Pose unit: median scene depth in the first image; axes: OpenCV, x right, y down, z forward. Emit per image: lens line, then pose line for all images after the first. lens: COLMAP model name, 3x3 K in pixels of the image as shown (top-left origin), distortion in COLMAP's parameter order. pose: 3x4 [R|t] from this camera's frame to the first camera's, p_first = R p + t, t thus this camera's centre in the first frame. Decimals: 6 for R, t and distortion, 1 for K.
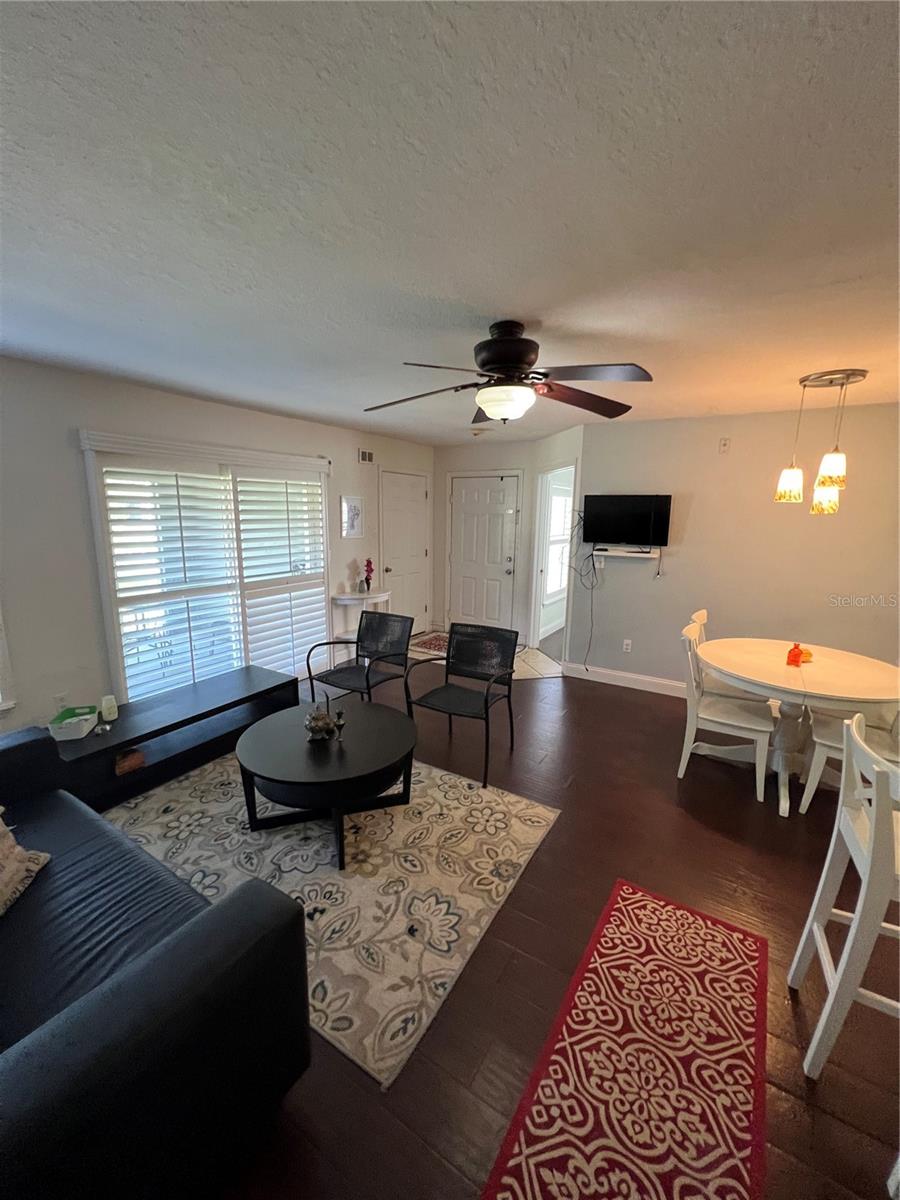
lens RADIAL K [[479.2, 0, 449.7], [0, 479.2, 602.6], [0, 0, 1]] dist [0.001446, 0.000040]
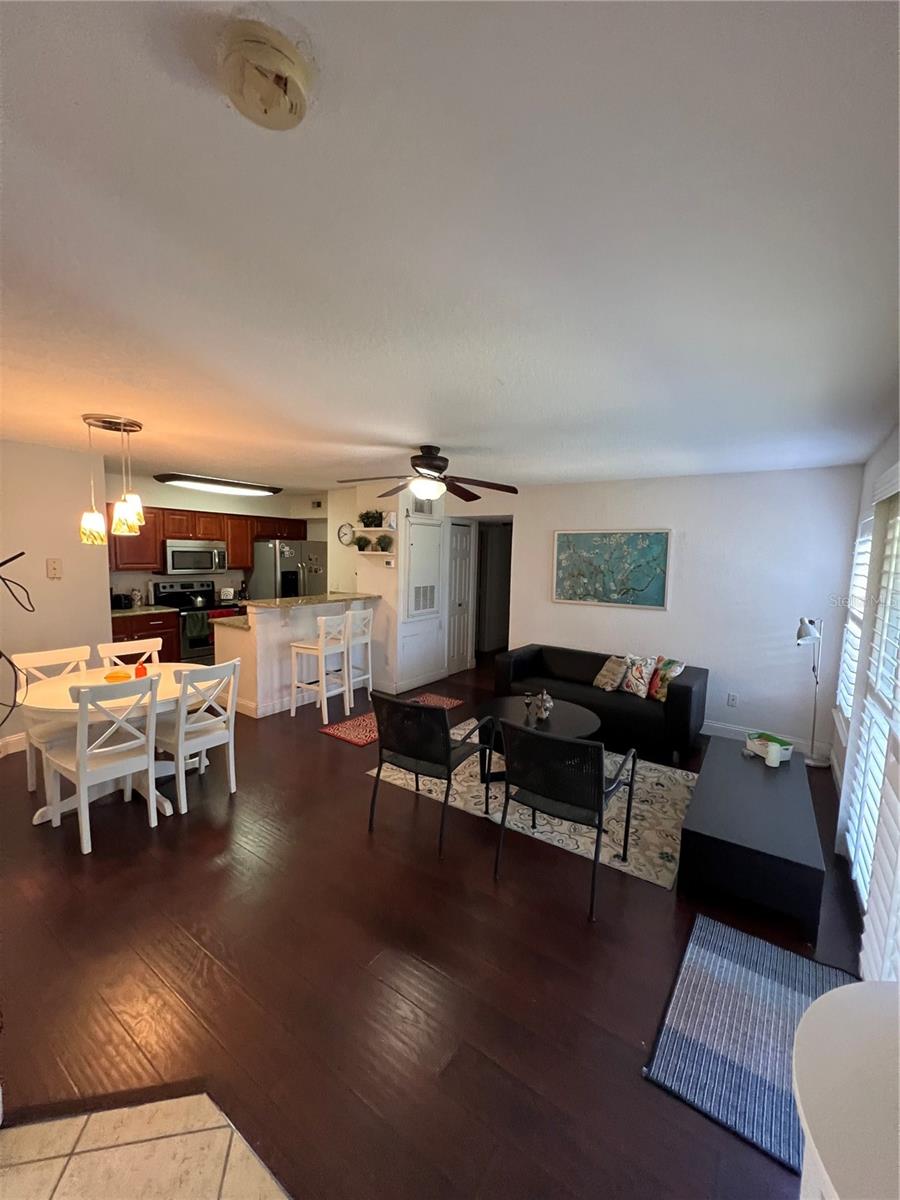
lens RADIAL K [[479.2, 0, 448.2], [0, 479.2, 600.5], [0, 0, 1]] dist [0.001446, 0.000040]
pose [[-0.998321, -0.044179, 0.037449, -0.018665], [-0.031252, 0.955329, 0.293888, -0.298075], [-0.048760, 0.292225, -0.955106, 1.489415]]
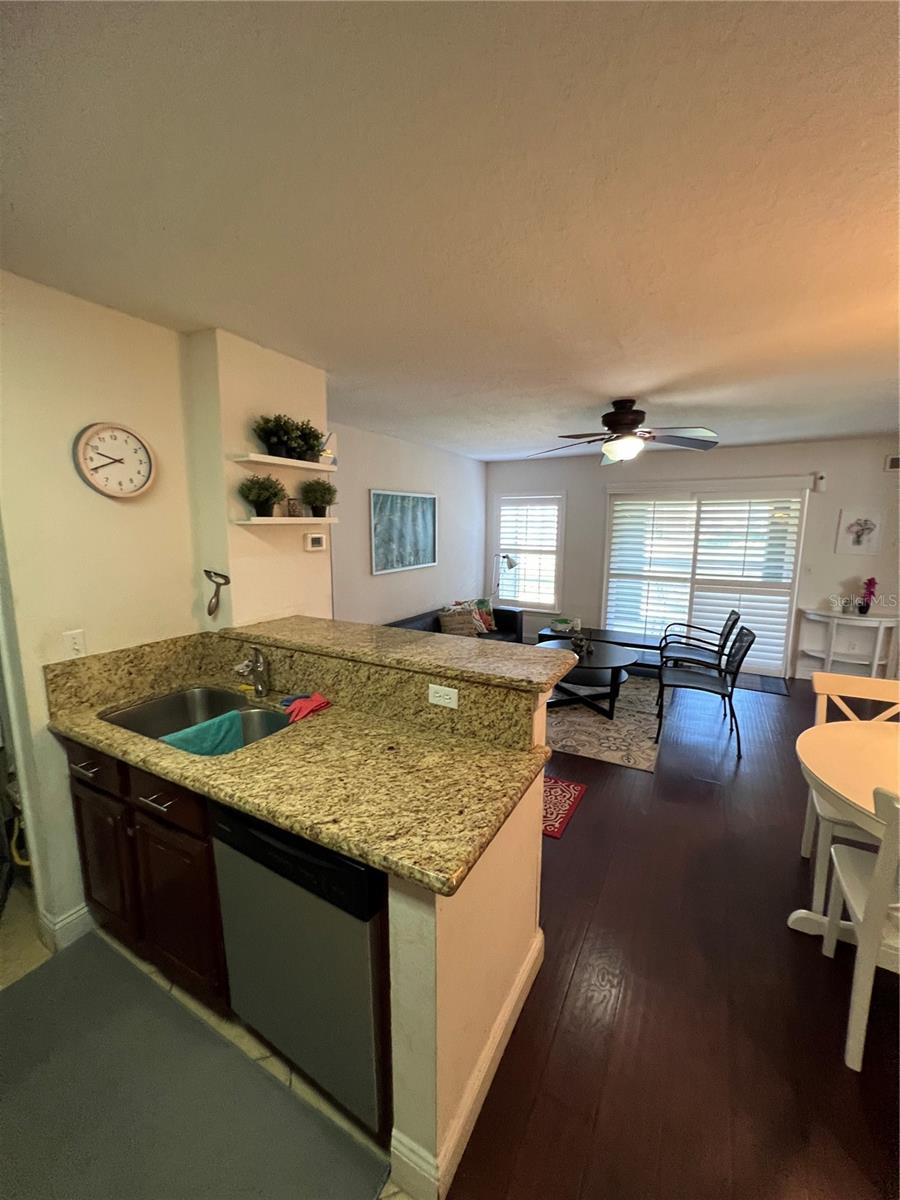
lens RADIAL K [[479.2, 0, 450.3], [0, 479.2, 598.8], [0, 0, 1]] dist [0.001446, 0.000040]
pose [[0.058857, 0.139147, -0.988521, 0.908454], [-0.196151, 0.972546, 0.125219, -0.019810], [0.978806, 0.186530, 0.084535, 0.232052]]
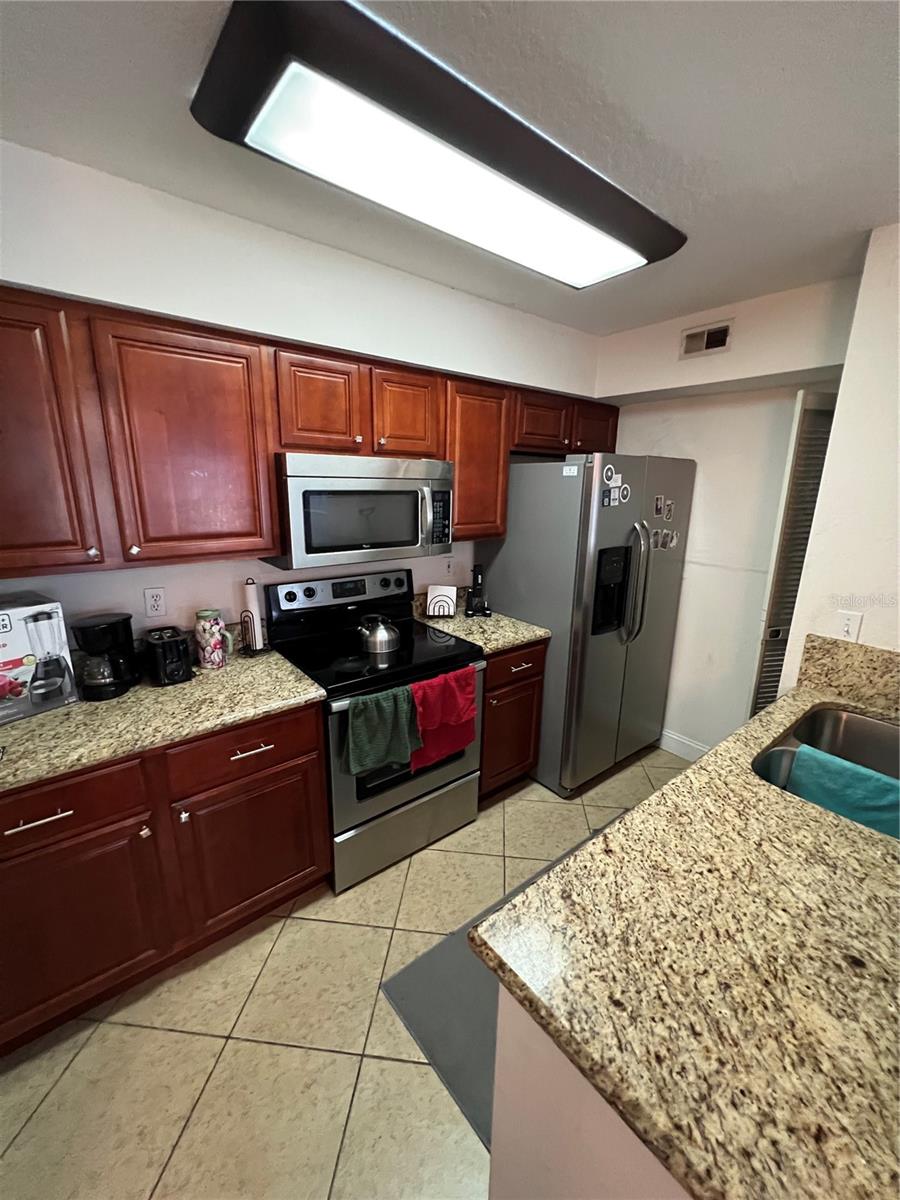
lens RADIAL K [[479.2, 0, 451.6], [0, 479.2, 599.3], [0, 0, 1]] dist [0.001446, 0.000040]
pose [[-0.946091, -0.108409, 0.305220, 0.648290], [0.031341, 0.907265, 0.419391, -0.062875], [-0.322381, 0.406348, -0.854957, 0.399613]]
